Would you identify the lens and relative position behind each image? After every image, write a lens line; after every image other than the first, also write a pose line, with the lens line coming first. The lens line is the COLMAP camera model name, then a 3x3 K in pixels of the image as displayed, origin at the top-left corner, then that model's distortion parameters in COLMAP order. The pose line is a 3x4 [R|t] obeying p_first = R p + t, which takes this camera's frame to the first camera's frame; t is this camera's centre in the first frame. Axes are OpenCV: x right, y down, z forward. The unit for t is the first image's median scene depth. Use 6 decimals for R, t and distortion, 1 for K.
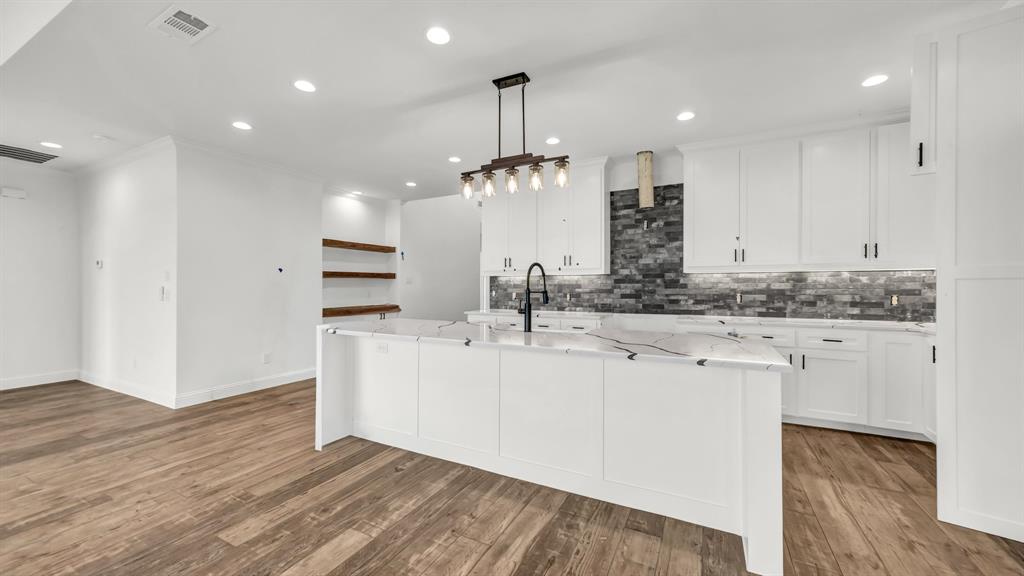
lens RADIAL K [[386.3, 0, 512.0], [0, 386.3, 288.0], [0, 0, 1]] dist [0.002263, 0.000244]
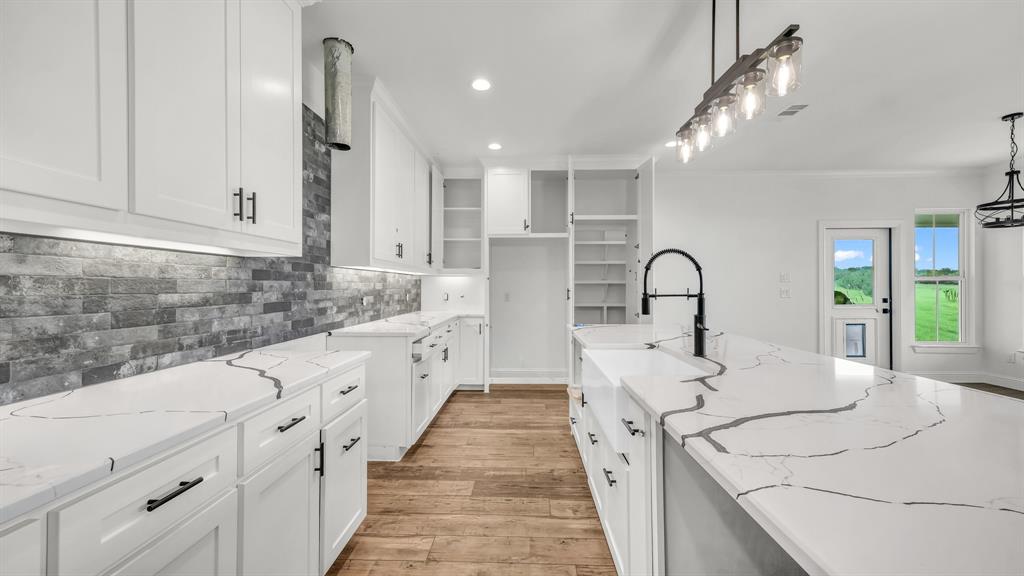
lens RADIAL K [[381.8, 0, 516.2], [0, 381.8, 287.2], [0, 0, 1]] dist [0.002532, 0.000300]
pose [[-0.431917, -0.003703, 0.901906, -0.256509], [-0.001187, 0.999993, 0.003538, -0.005510], [-0.901913, 0.000457, -0.431918, 0.993293]]
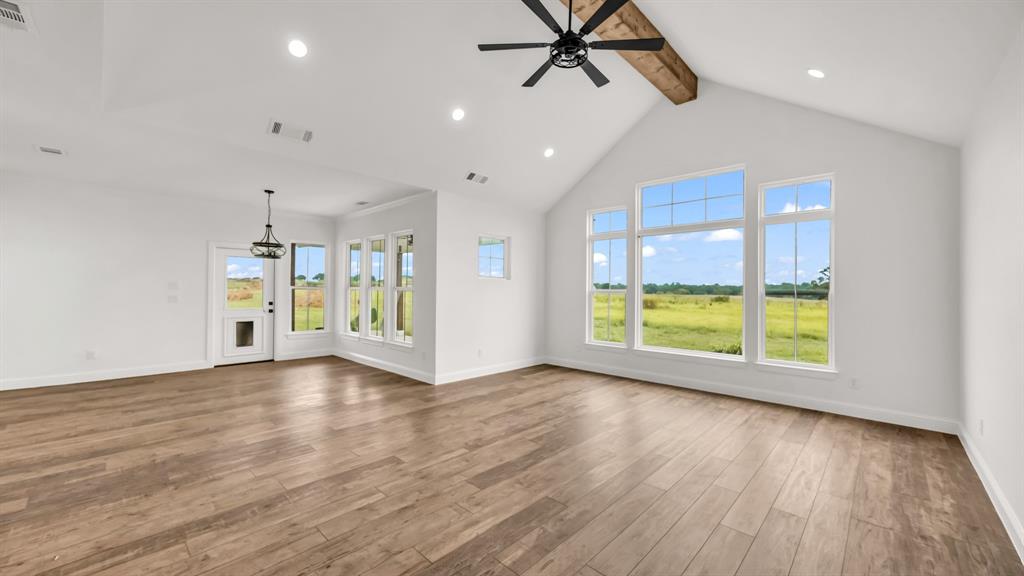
lens RADIAL K [[388.5, 0, 494.8], [0, 388.5, 286.4], [0, 0, 1]] dist [0.014554, 0.000355]
pose [[-0.953994, -0.011332, 0.299612, -1.100673], [-0.015294, 0.999824, -0.010881, -0.030767], [-0.299436, -0.014963, -0.953999, 0.763512]]
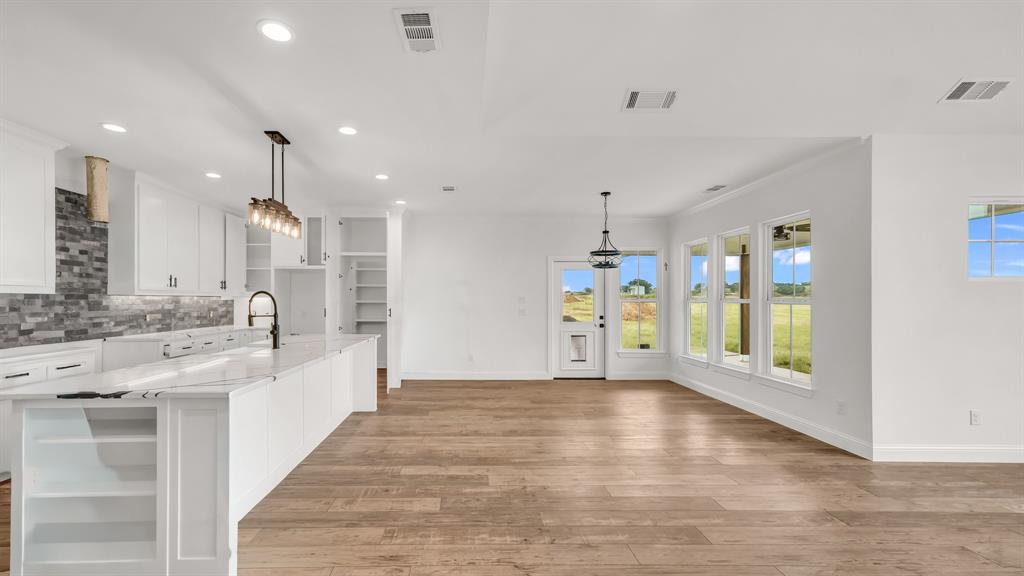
lens RADIAL K [[400.6, 0, 475.6], [0, 400.6, 302.2], [0, 0, 1]] dist [-0.000184, 0.000602]
pose [[-0.472200, -0.008598, 0.881449, -0.864134], [-0.005569, 0.999962, 0.006771, -0.030899], [-0.881474, -0.001712, -0.472230, 0.660361]]
